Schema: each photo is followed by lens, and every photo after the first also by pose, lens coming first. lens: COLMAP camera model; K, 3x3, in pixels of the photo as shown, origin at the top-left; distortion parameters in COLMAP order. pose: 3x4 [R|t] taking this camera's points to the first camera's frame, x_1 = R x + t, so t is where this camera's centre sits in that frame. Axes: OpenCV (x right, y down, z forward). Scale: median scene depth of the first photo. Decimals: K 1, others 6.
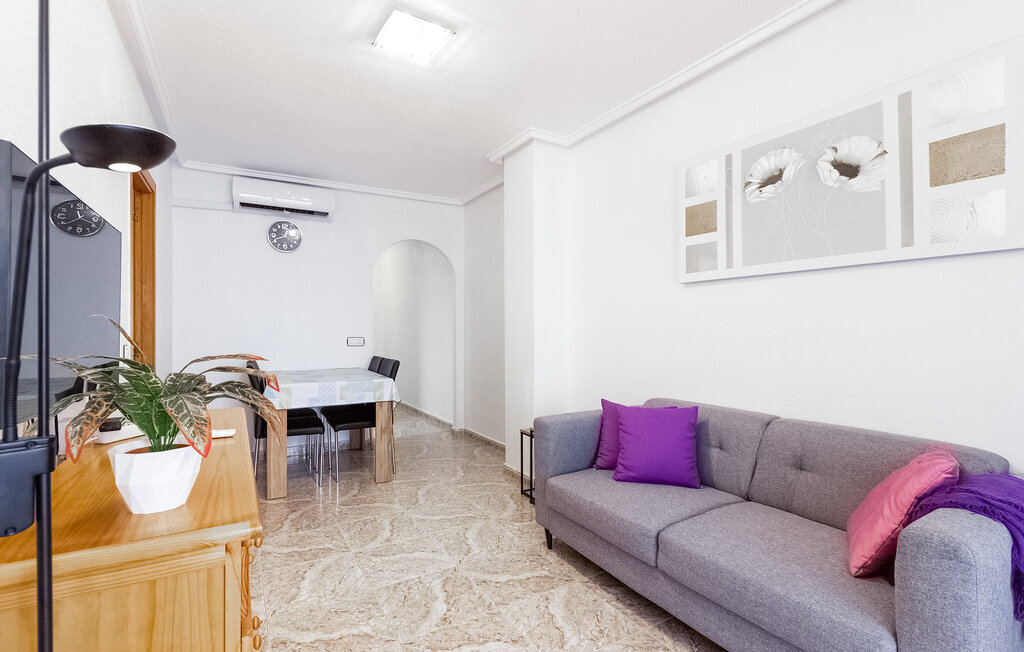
lens RADIAL K [[478.8, 0, 519.0], [0, 478.8, 328.8], [0, 0, 1]] dist [0.006289, -0.000464]
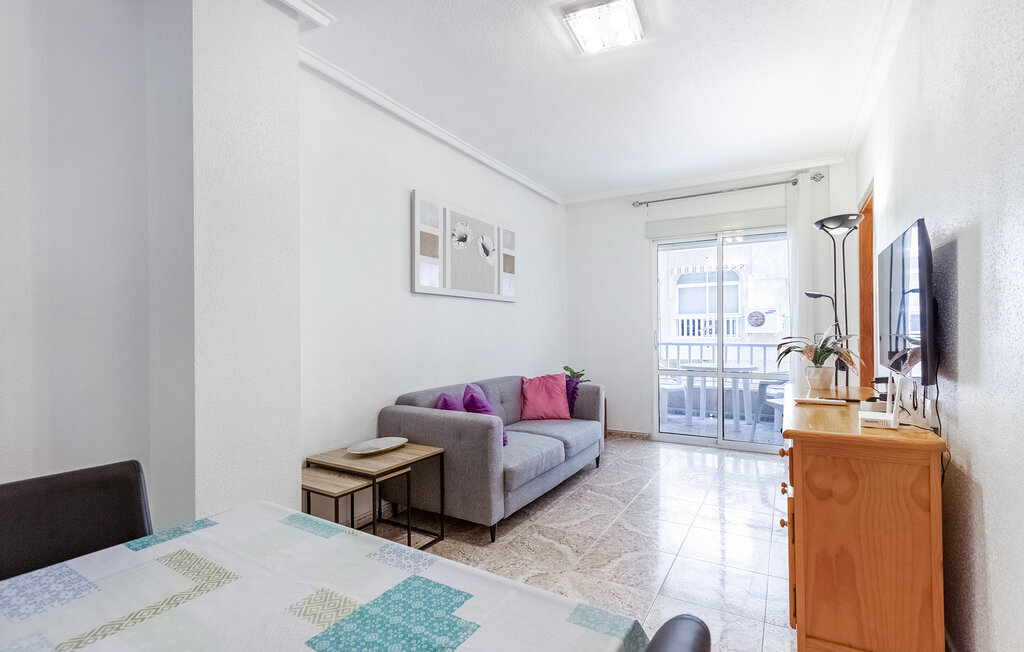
lens RADIAL K [[478.8, 0, 511.6], [0, 478.8, 326.0], [0, 0, 1]] dist [0.006289, -0.000464]
pose [[-0.490199, 0.005548, 0.871593, -0.997009], [0.000579, 0.999982, -0.006040, -0.005952], [-0.871610, -0.002456, -0.490193, 1.696629]]
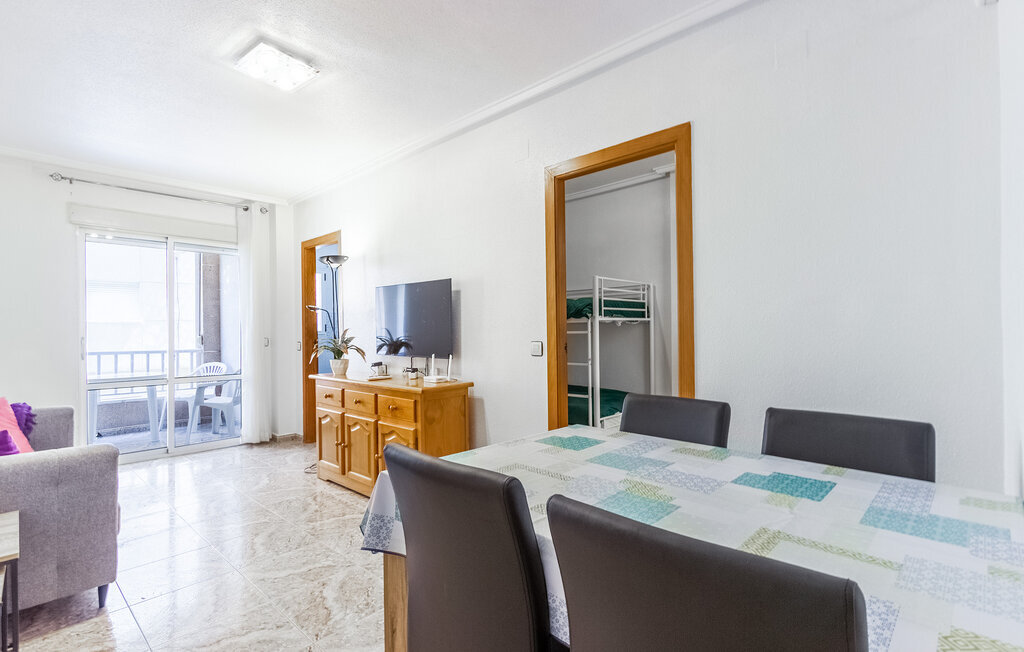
lens RADIAL K [[478.8, 0, 520.6], [0, 478.8, 332.5], [0, 0, 1]] dist [0.006289, -0.000464]
pose [[-0.955325, 0.007609, -0.295460, -0.429046], [0.009263, 0.999948, -0.004200, 0.005795], [0.295413, -0.006750, -0.955346, 2.287217]]
